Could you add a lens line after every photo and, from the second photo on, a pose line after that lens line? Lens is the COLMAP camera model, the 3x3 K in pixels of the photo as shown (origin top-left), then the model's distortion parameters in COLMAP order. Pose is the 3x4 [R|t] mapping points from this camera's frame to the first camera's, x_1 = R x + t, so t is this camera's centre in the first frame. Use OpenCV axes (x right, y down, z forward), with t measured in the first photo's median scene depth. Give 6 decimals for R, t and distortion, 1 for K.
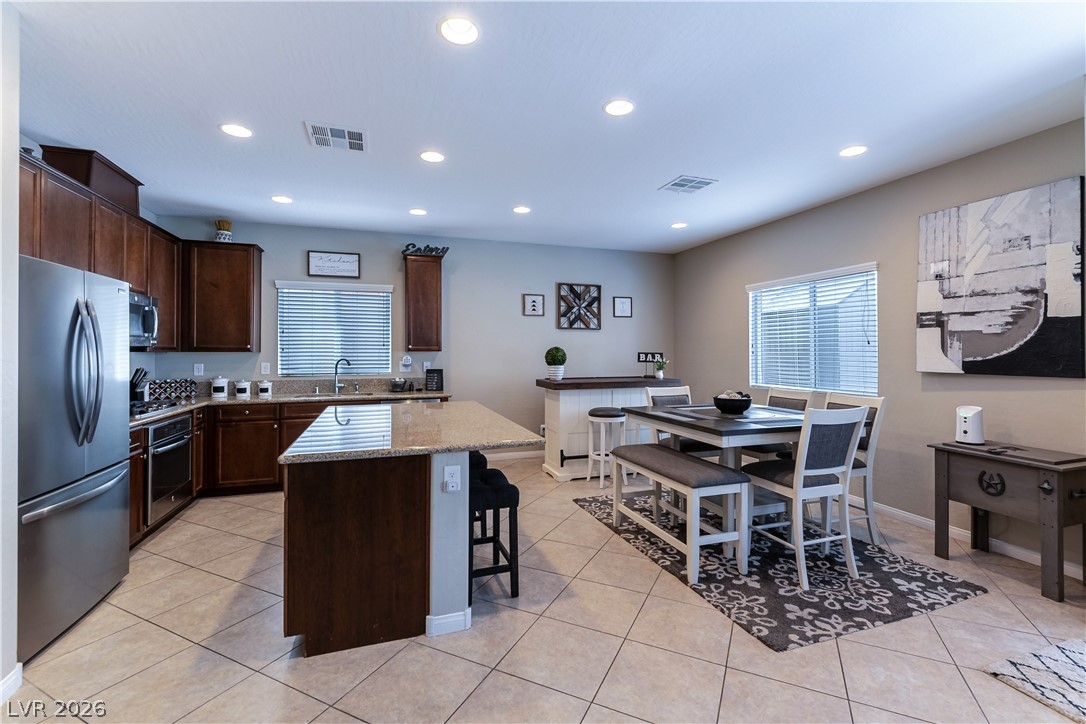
lens RADIAL K [[468.8, 0, 550.0], [0, 468.8, 346.9], [0, 0, 1]] dist [-0.004799, 0.000695]
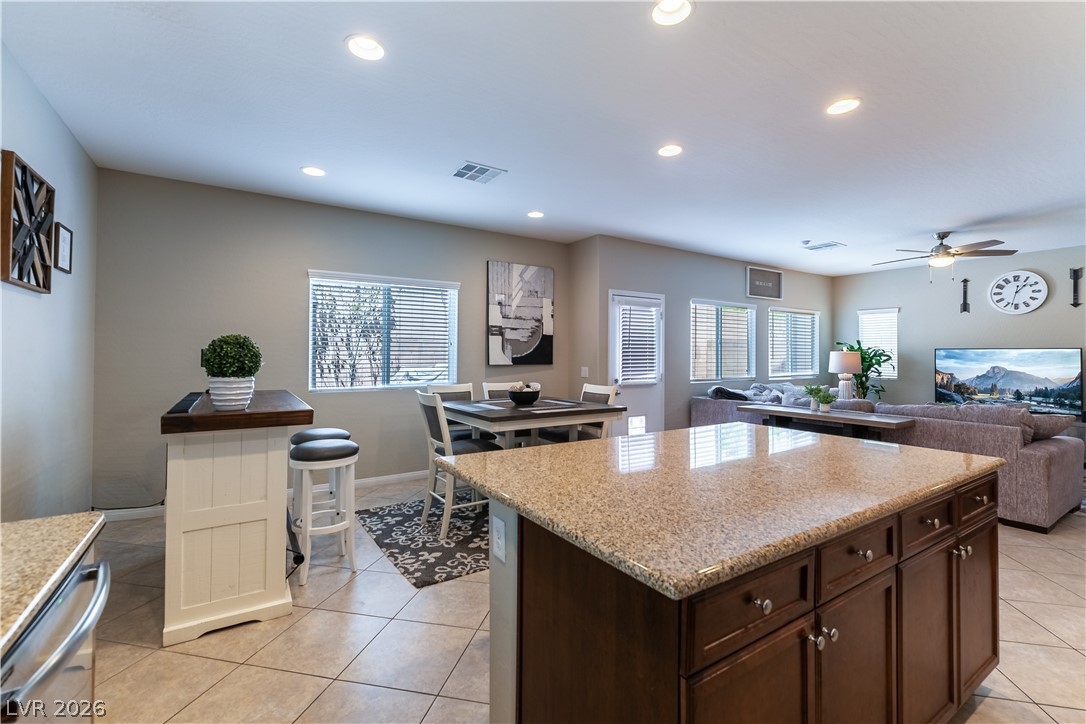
lens RADIAL K [[468.8, 0, 543.4], [0, 468.8, 347.1], [0, 0, 1]] dist [-0.004799, 0.000695]
pose [[-0.226465, 0.014761, 0.973907, -0.518729], [-0.013860, 0.999735, -0.018376, 0.016072], [-0.973921, -0.017660, -0.226200, 0.859904]]
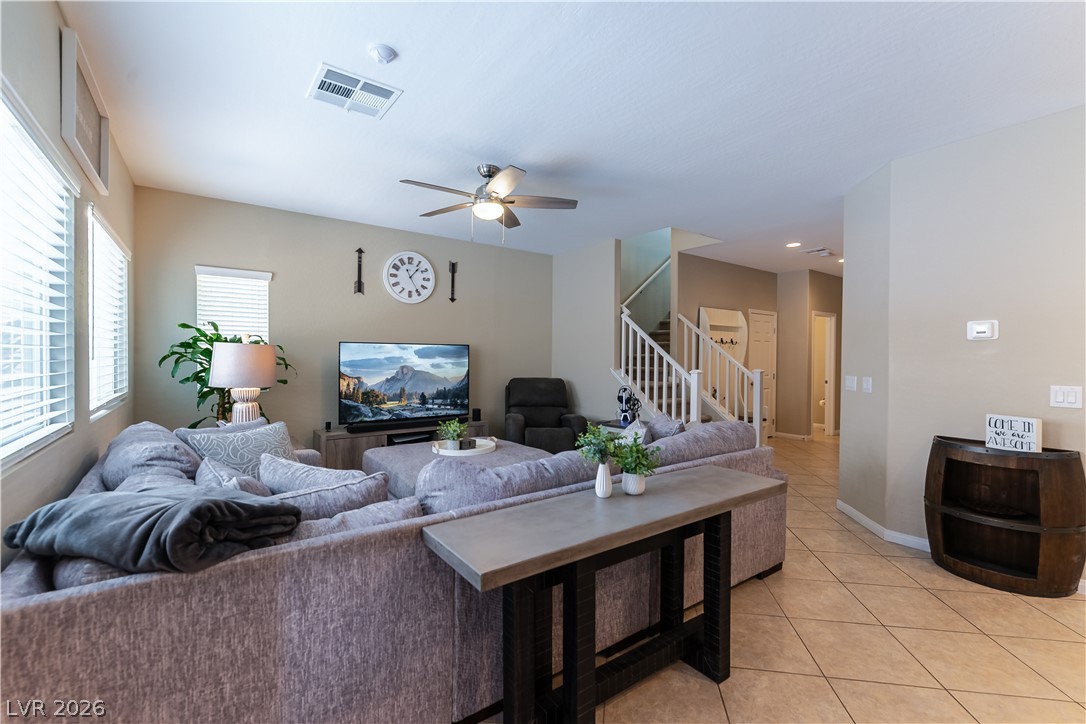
lens RADIAL K [[468.8, 0, 547.3], [0, 468.8, 366.5], [0, 0, 1]] dist [-0.004799, 0.000695]
pose [[-0.957963, -0.001206, -0.286891, 0.453193], [-0.005489, 0.999885, 0.014126, 0.013433], [0.286841, 0.015107, -0.957859, 0.432997]]
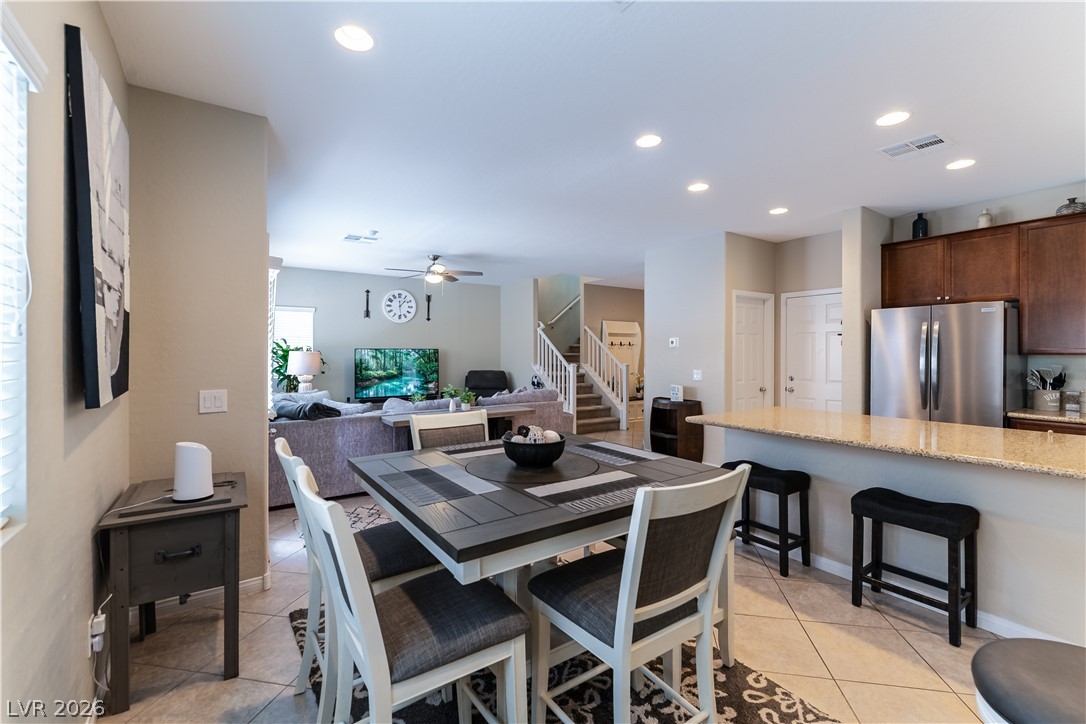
lens RADIAL K [[468.8, 0, 552.6], [0, 468.8, 355.2], [0, 0, 1]] dist [-0.004799, 0.000695]
pose [[-0.963800, 0.002418, -0.266614, 0.364552], [0.003136, 0.999993, -0.002269, 0.006255], [0.266607, -0.003023, -0.963801, 1.089541]]
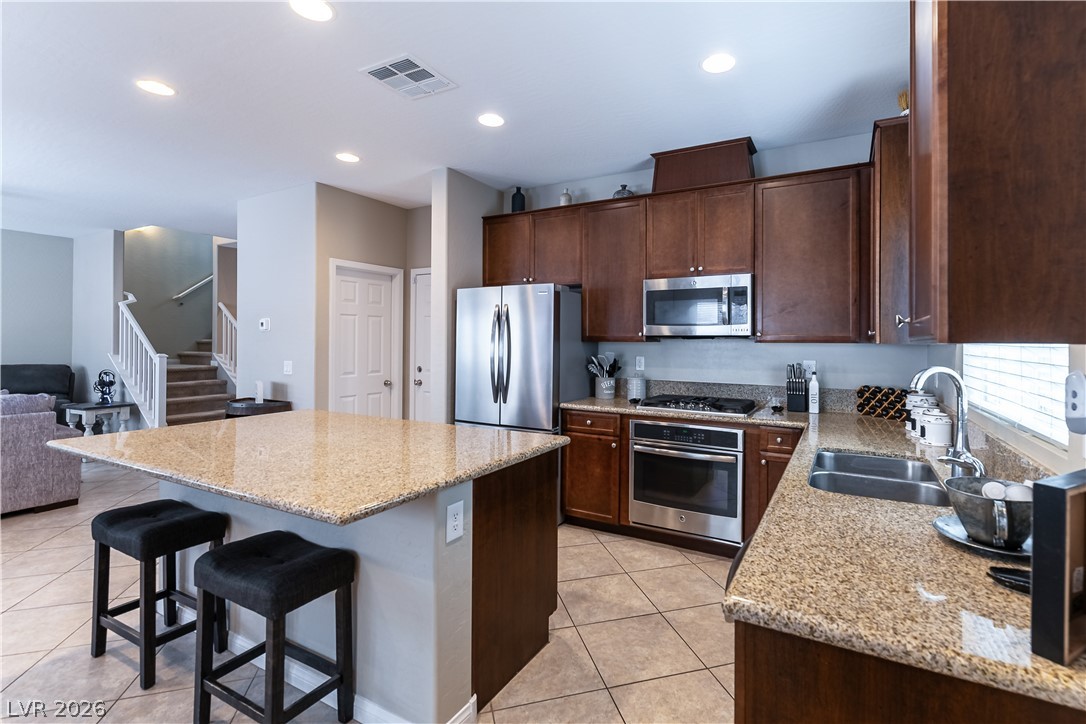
lens RADIAL K [[497.7, 0, 574.5], [0, 497.7, 339.4], [0, 0, 1]] dist [-0.000274, 0.000857]
pose [[-0.739544, -0.004849, -0.673091, -0.052796], [0.001272, 0.999962, -0.008601, 0.009704], [0.673107, -0.007217, -0.739509, 1.125020]]
